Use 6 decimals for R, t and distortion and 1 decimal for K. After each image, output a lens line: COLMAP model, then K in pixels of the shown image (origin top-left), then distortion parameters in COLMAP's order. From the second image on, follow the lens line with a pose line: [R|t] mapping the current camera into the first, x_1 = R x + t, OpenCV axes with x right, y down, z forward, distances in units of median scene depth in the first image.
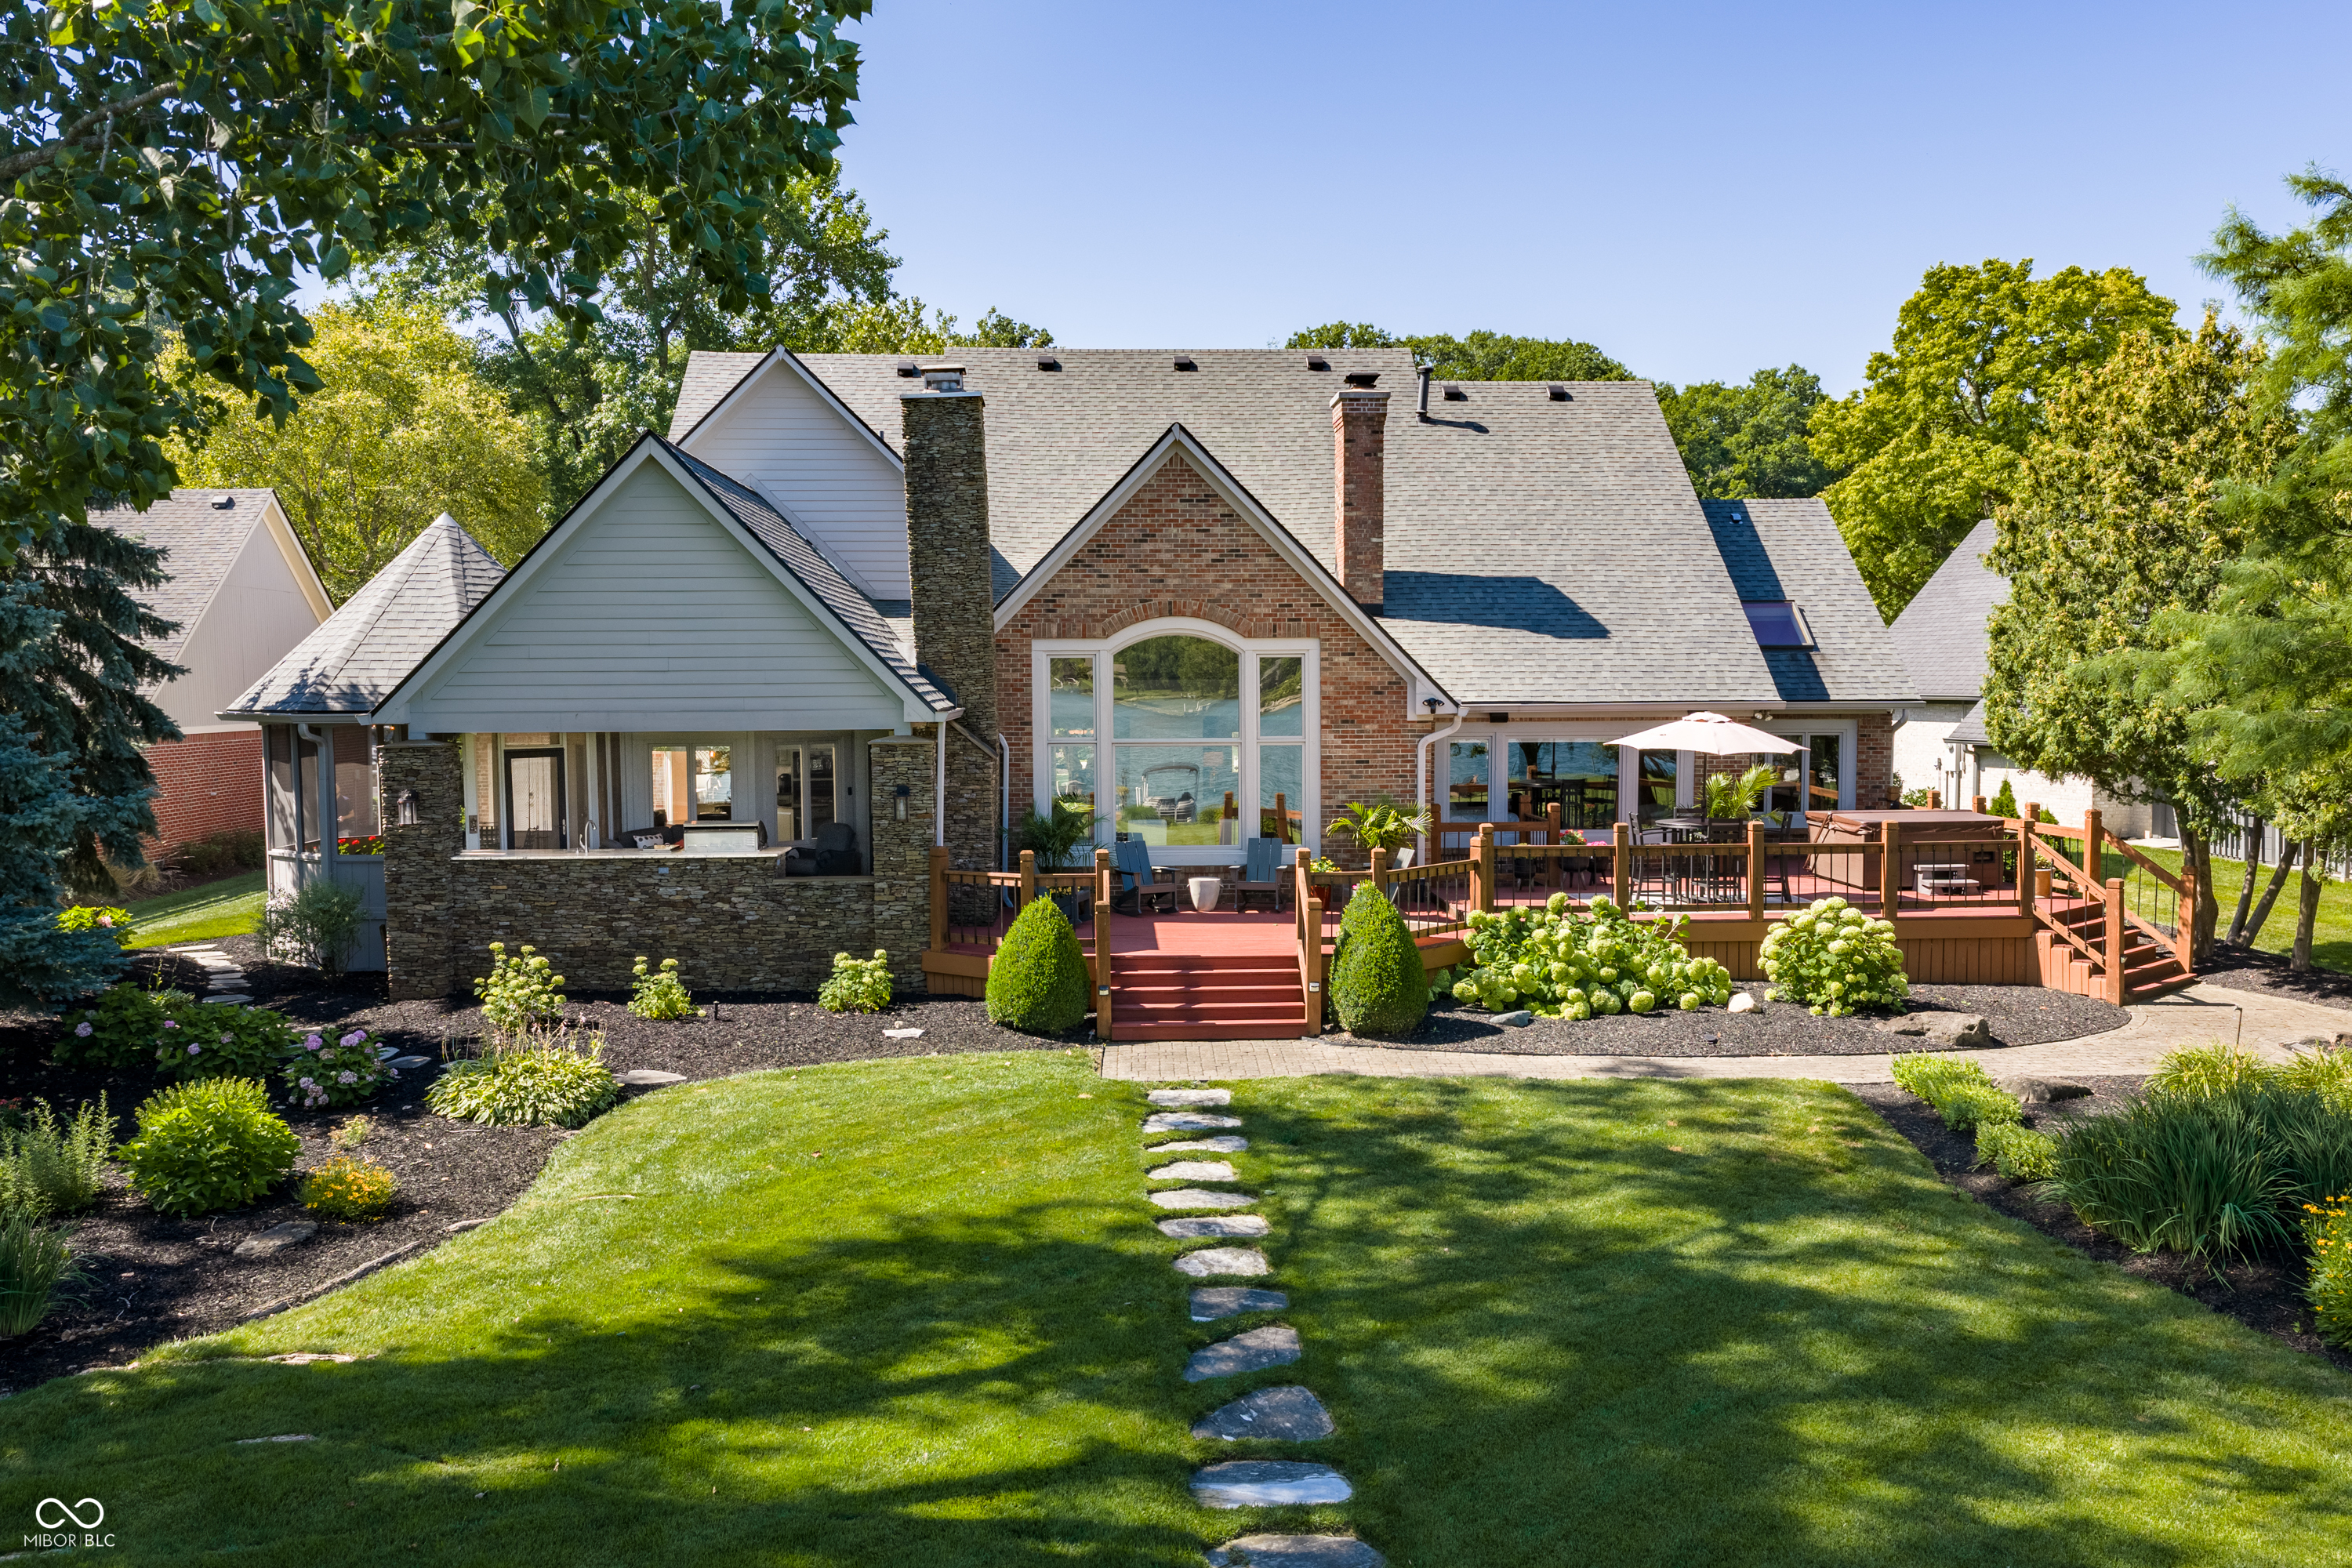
lens RADIAL K [[1960.3, 0, 1172.2], [0, 1960.3, 794.5], [0, 0, 1]] dist [0.023054, 0.000446]
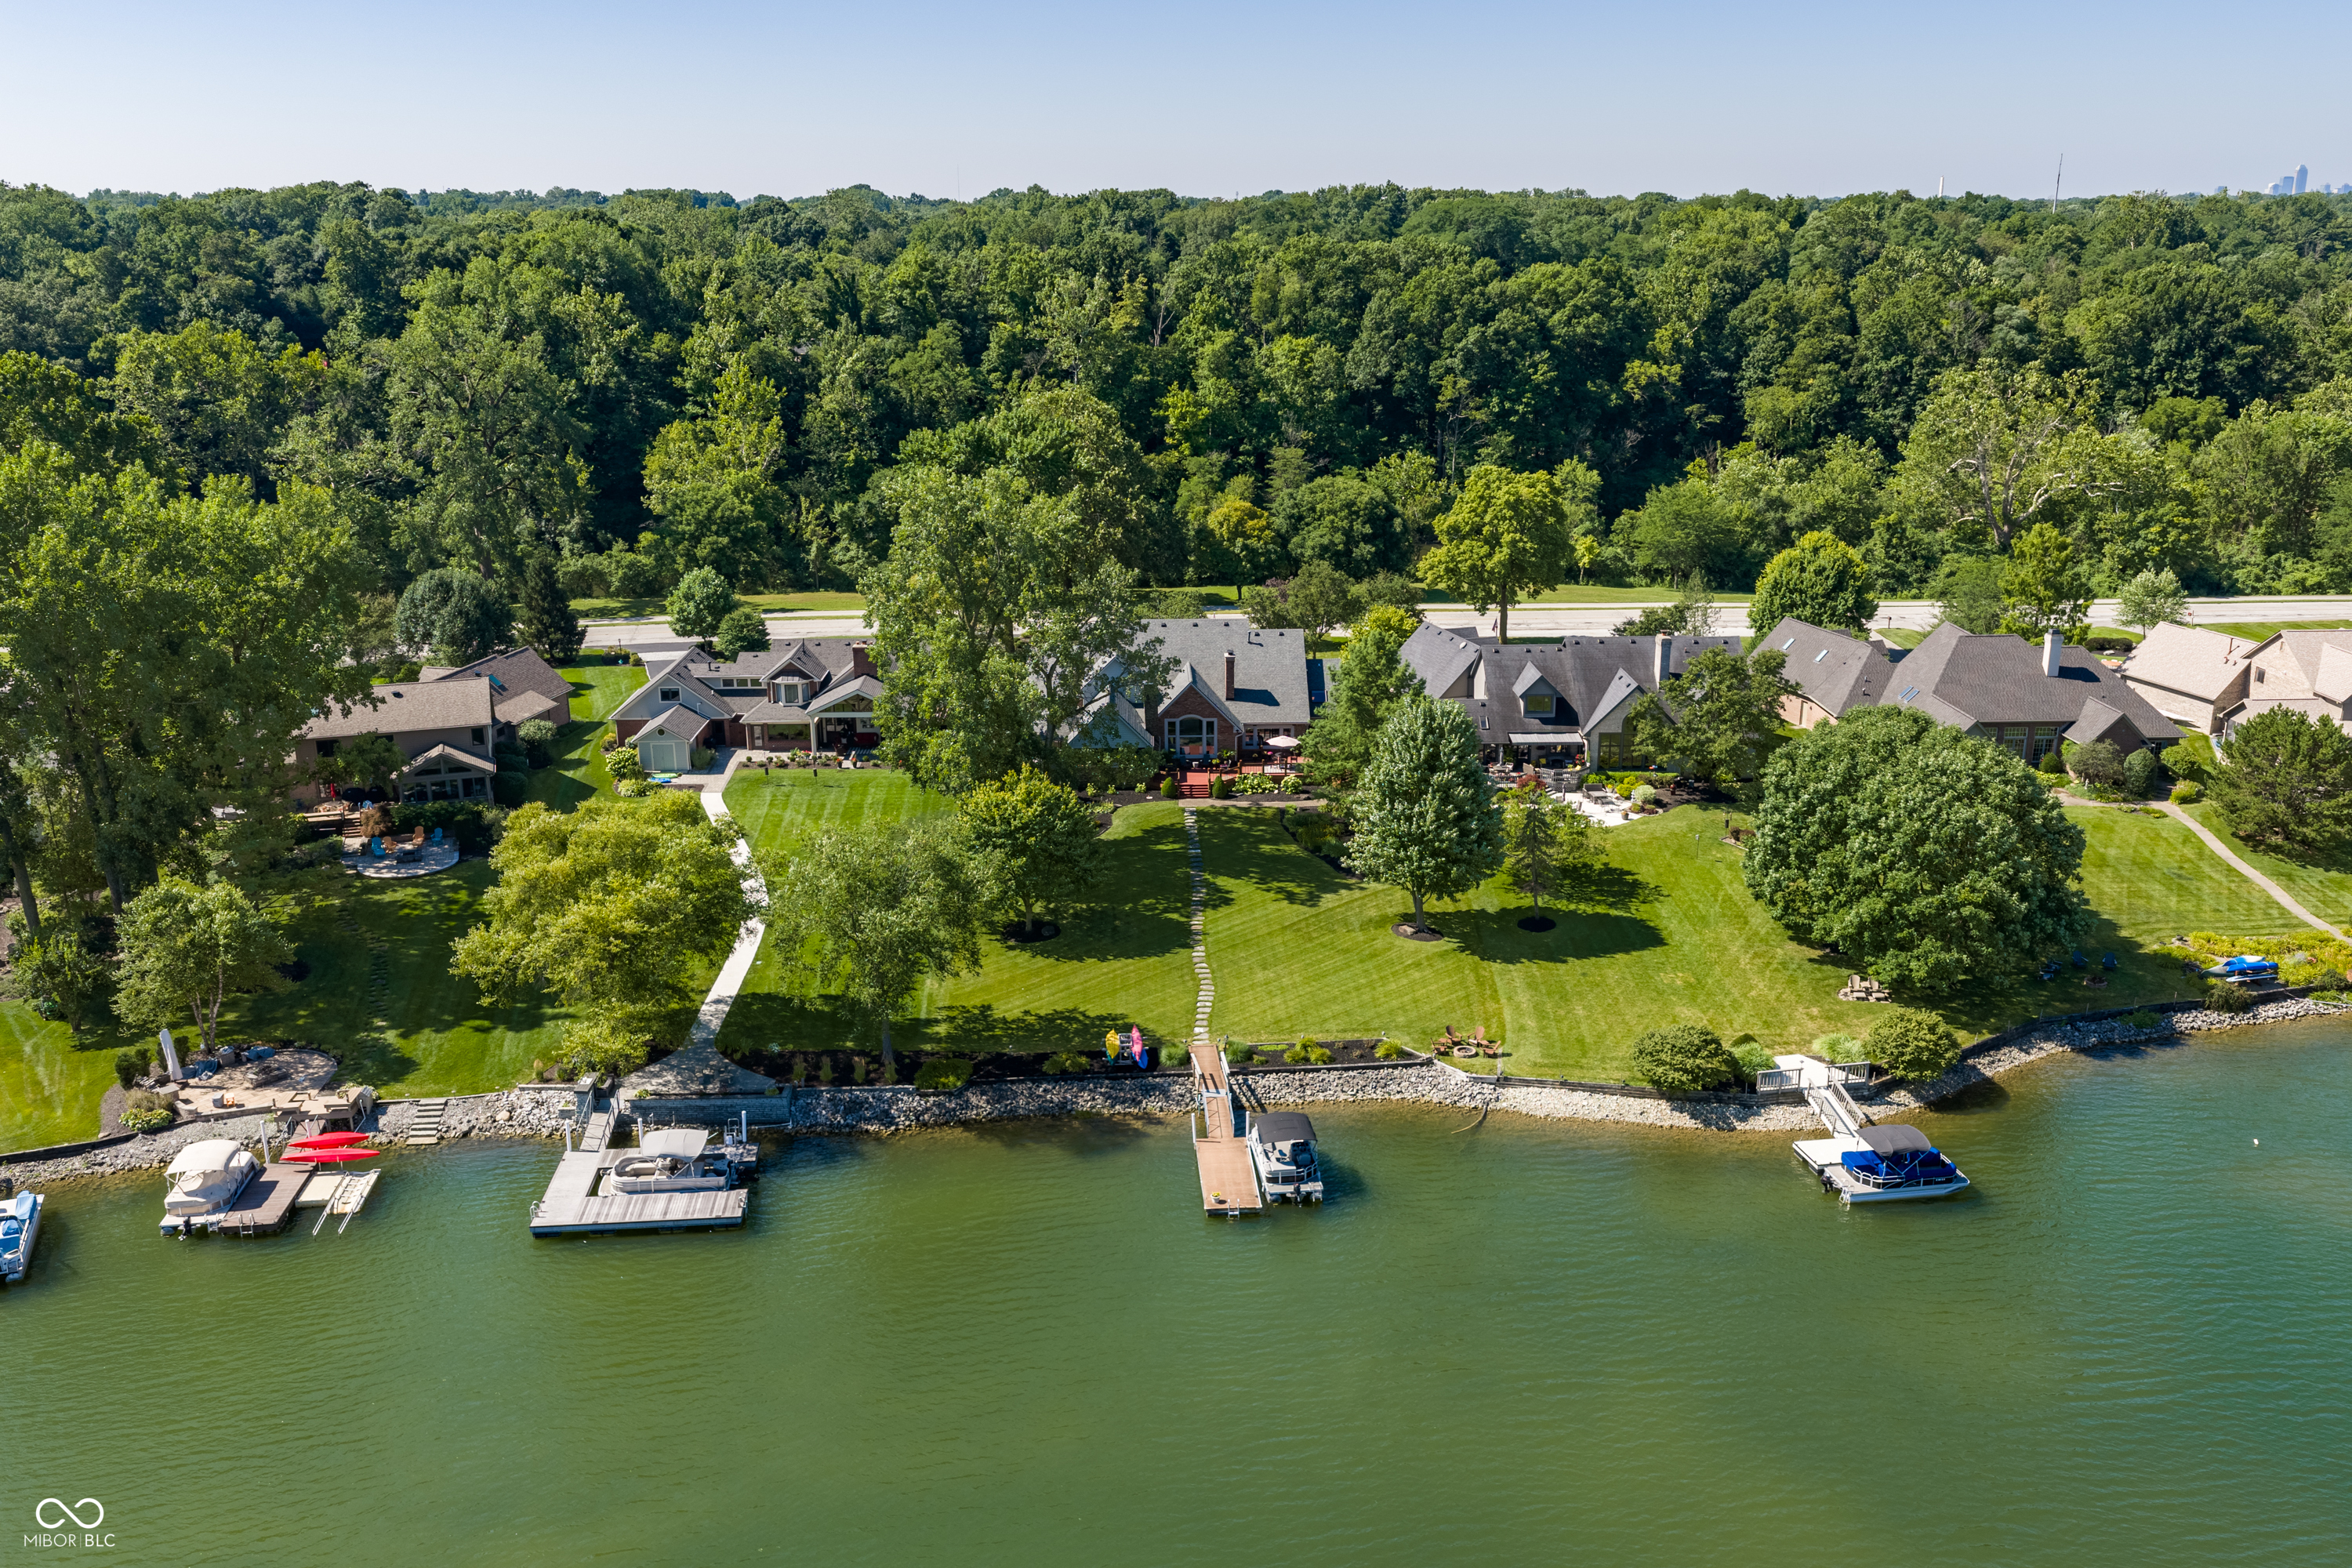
lens RADIAL K [[1886.6, 0, 1143.7], [0, 1886.6, 781.7], [0, 0, 1]] dist [0.023676, 0.002878]
pose [[0.999140, 0.006951, -0.040880, 0.099124], [0.002333, 0.974865, 0.222786, -1.246578], [0.041401, -0.222690, 0.974010, -4.821862]]
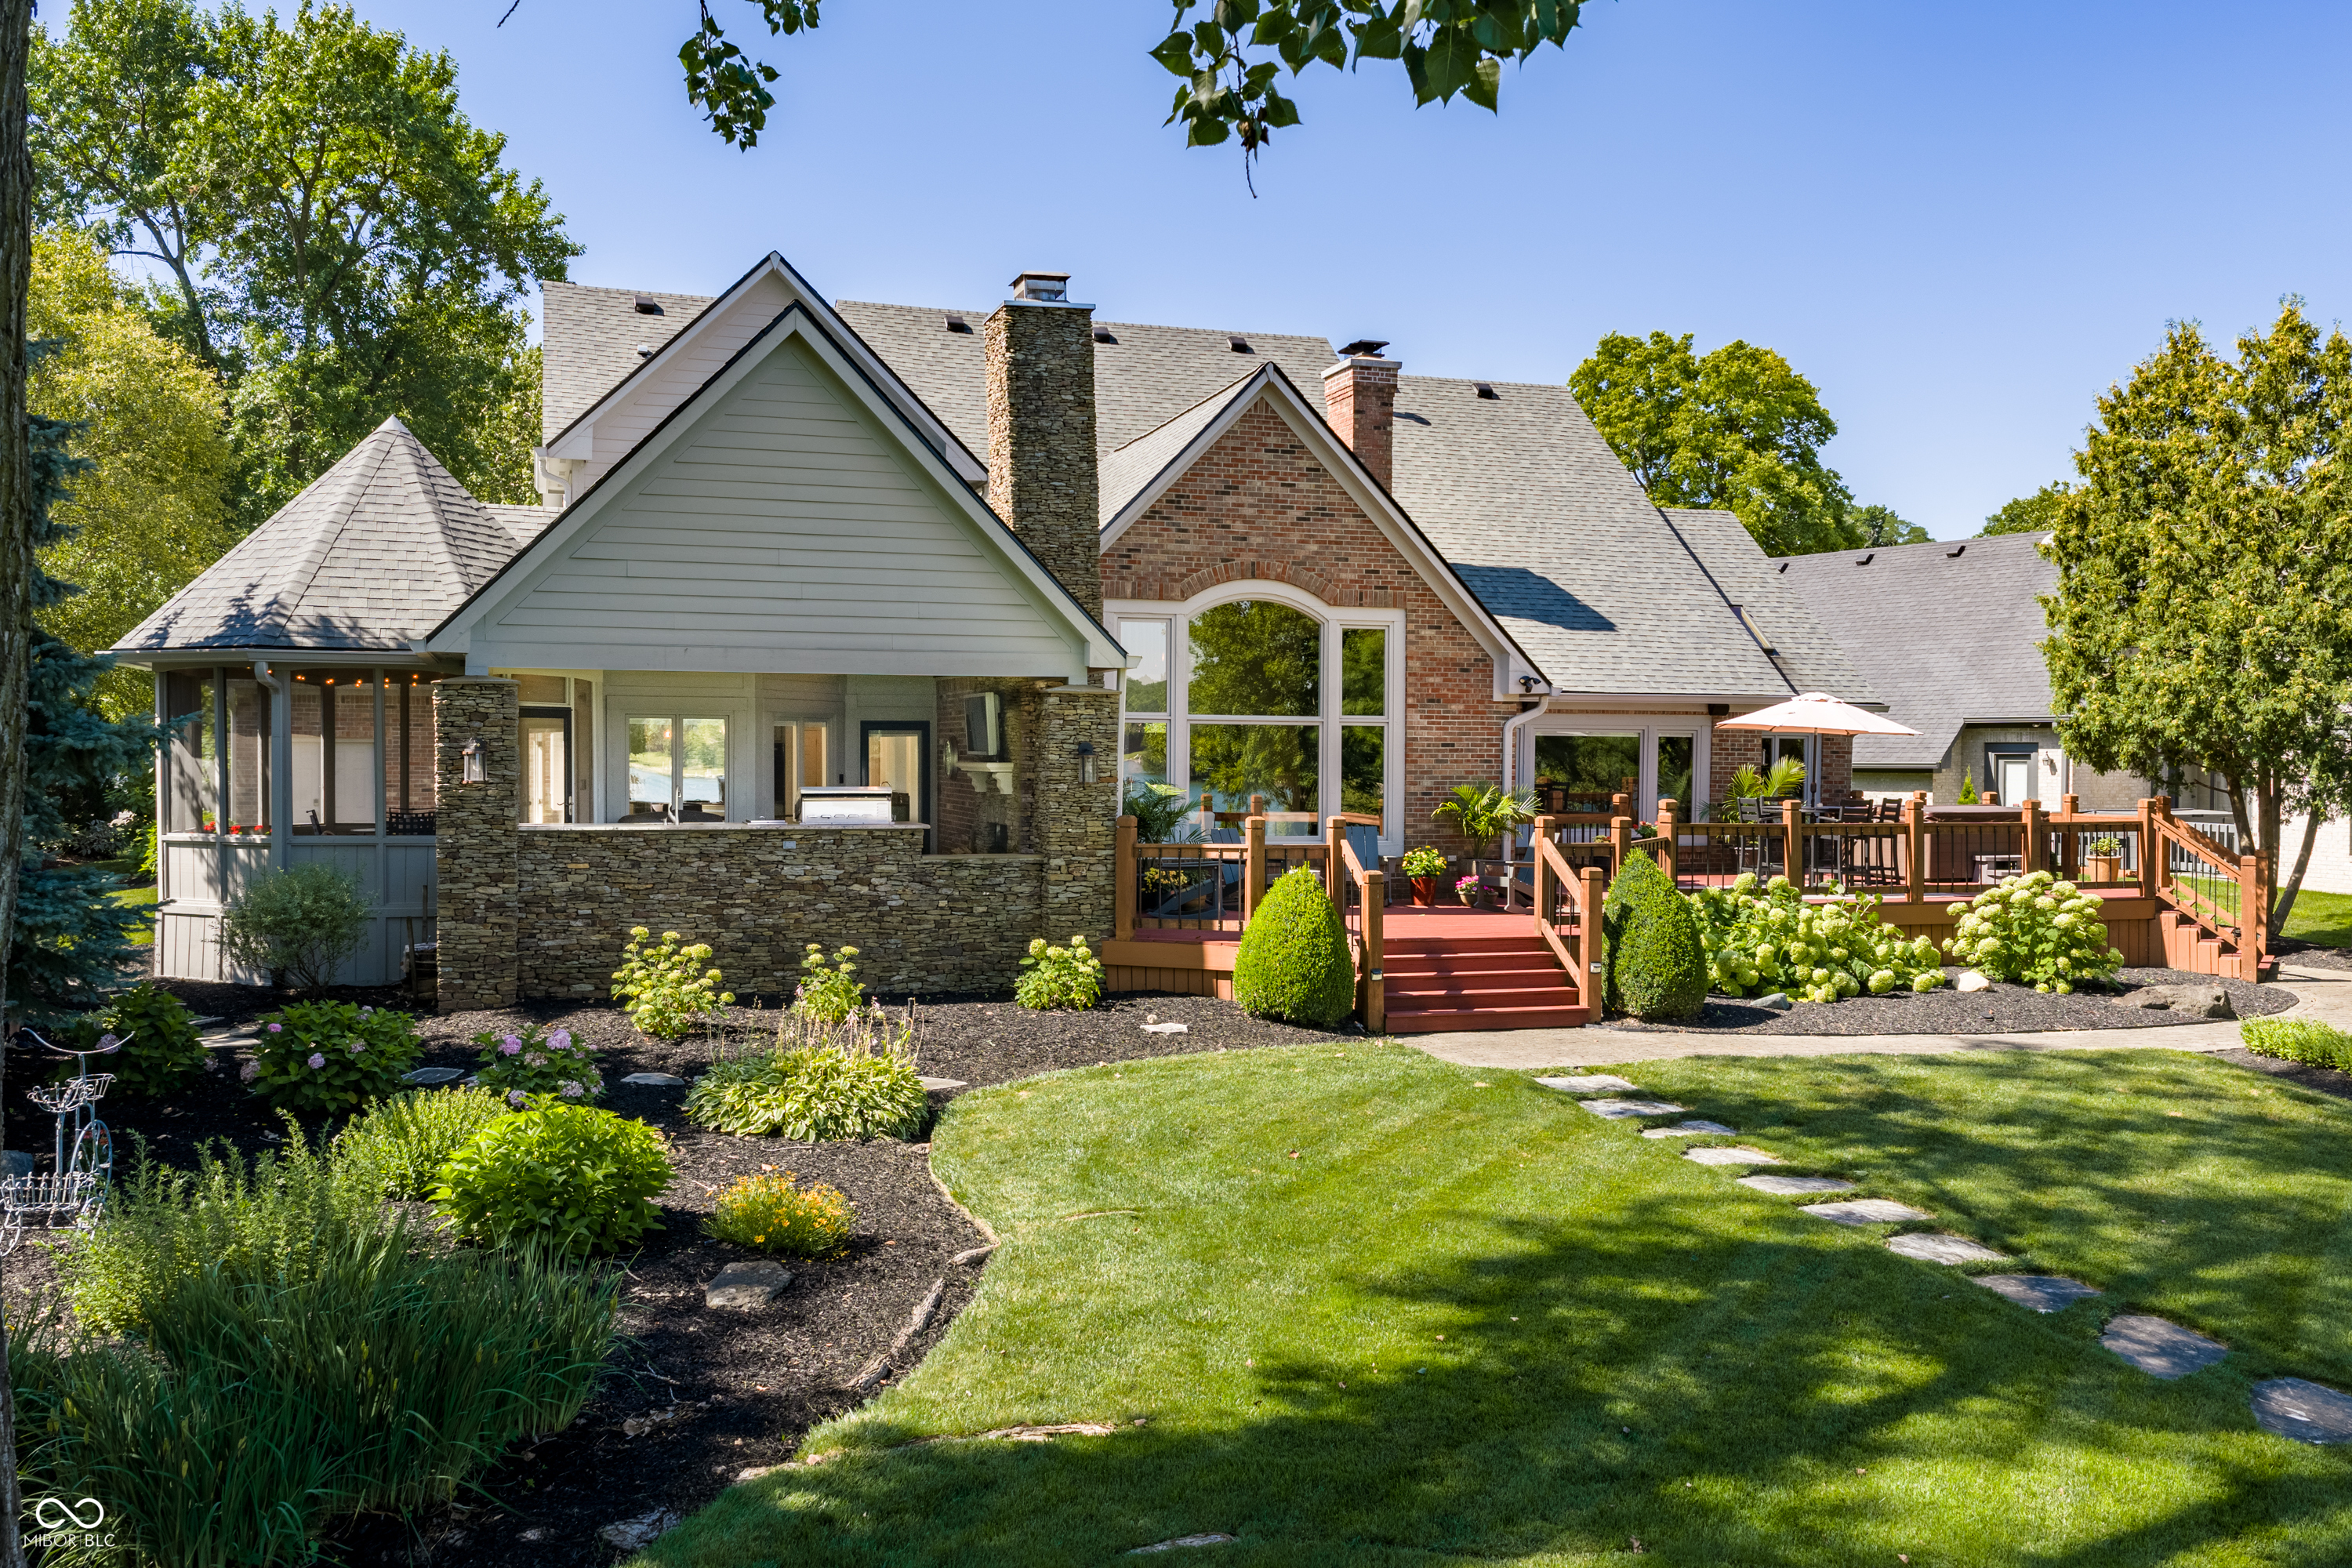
lens RADIAL K [[1960.3, 0, 1172.2], [0, 1960.3, 794.5], [0, 0, 1]] dist [0.023054, 0.000446]
pose [[0.965971, 0.007133, 0.258553, -0.305508], [0.003029, 0.999239, -0.038885, 0.048230], [-0.258634, 0.038345, 0.965214, 0.171261]]
